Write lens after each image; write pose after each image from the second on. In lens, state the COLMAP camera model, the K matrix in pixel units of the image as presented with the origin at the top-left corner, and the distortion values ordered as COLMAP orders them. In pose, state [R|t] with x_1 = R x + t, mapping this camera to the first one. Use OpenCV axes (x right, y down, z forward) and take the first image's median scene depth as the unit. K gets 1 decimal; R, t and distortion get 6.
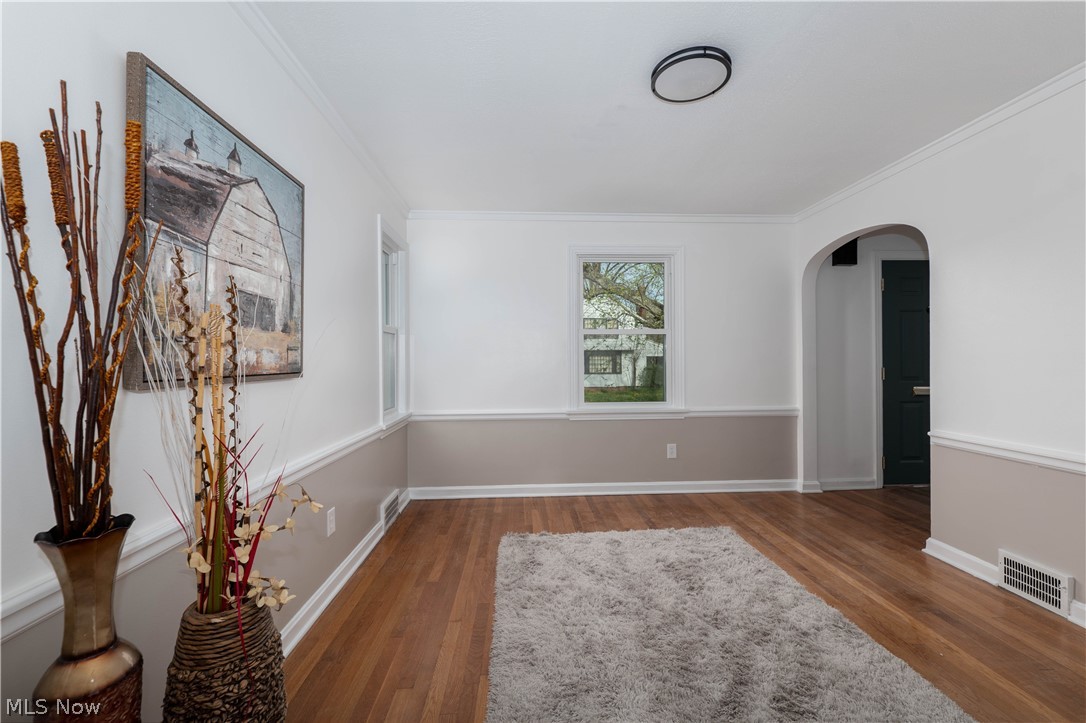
lens RADIAL K [[444.0, 0, 543.6], [0, 444.0, 358.7], [0, 0, 1]] dist [0.002203, 0.000081]
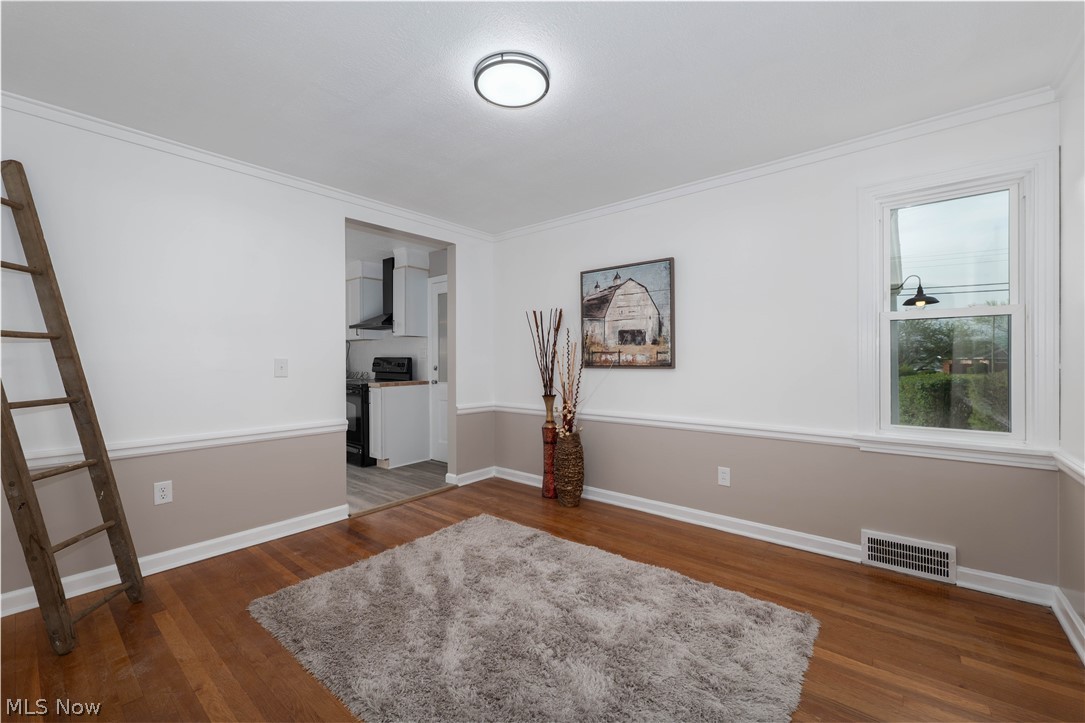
lens RADIAL K [[443.6, 0, 545.8], [0, 443.6, 359.6], [0, 0, 1]] dist [0.002203, 0.000081]
pose [[-0.680813, 0.012232, -0.732355, 1.383538], [0.012233, 0.999911, 0.005329, -0.011969], [0.732355, -0.005331, -0.680902, 2.370537]]
